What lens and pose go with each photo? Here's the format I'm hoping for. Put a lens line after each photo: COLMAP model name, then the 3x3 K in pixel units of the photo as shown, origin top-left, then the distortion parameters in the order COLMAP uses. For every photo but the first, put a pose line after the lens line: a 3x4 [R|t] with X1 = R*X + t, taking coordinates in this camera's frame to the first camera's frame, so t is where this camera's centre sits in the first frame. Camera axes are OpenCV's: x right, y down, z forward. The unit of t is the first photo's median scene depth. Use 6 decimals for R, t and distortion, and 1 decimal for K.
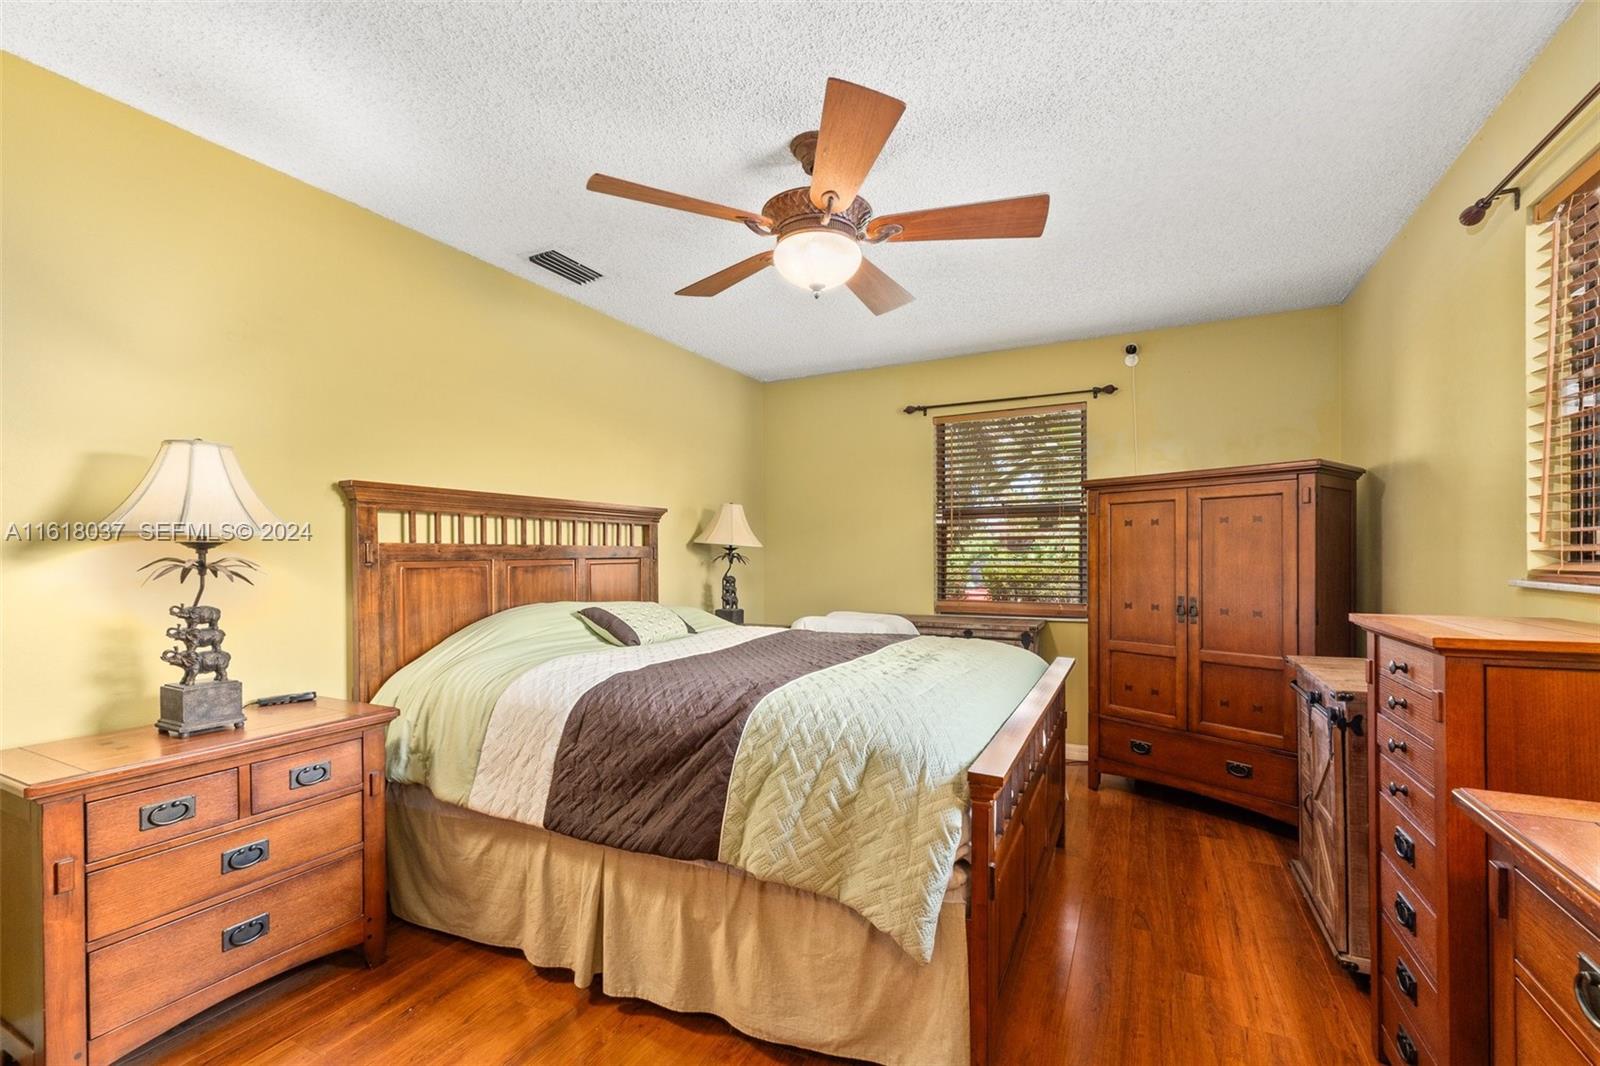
lens RADIAL K [[683.4, 0, 800.4], [0, 683.4, 557.9], [0, 0, 1]] dist [0.009222, -0.000290]
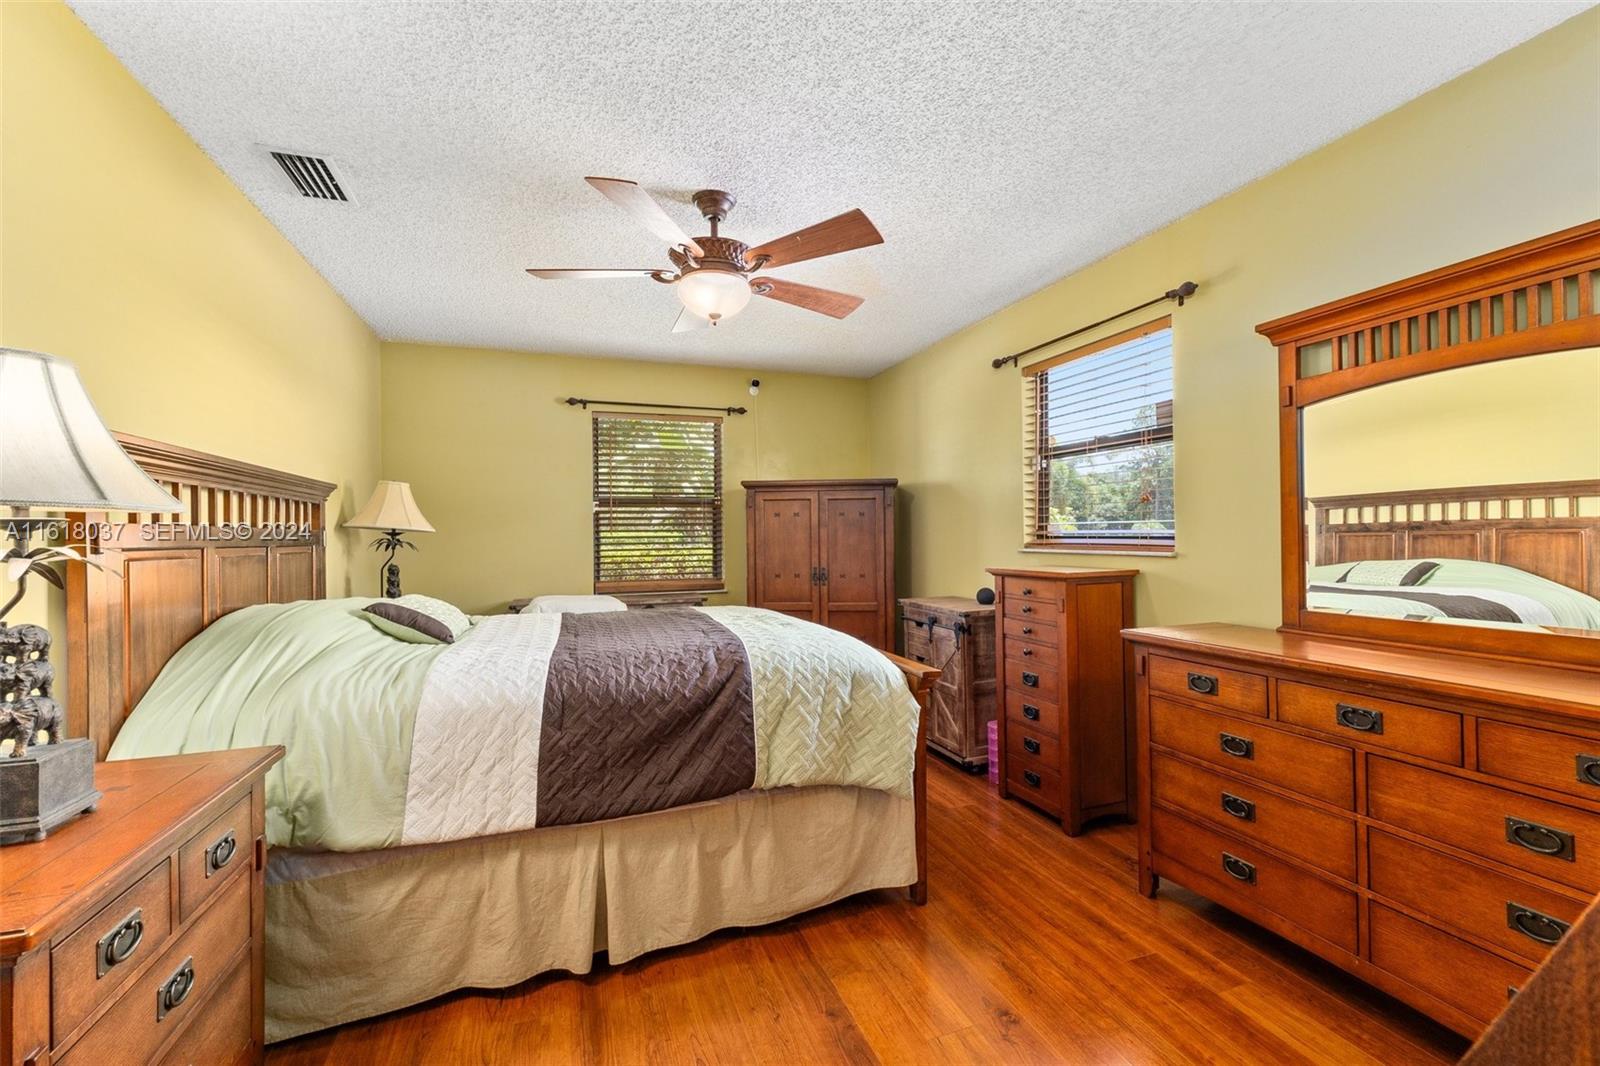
lens RADIAL K [[674.9, 0, 800.0], [0, 674.9, 533.0], [0, 0, 1]] dist [0.008883, 0.000259]
pose [[0.691925, 0.000790, 0.721969, -0.758676], [0.011716, 0.999855, -0.012323, 0.003790], [-0.721874, 0.016985, 0.691816, 0.078915]]
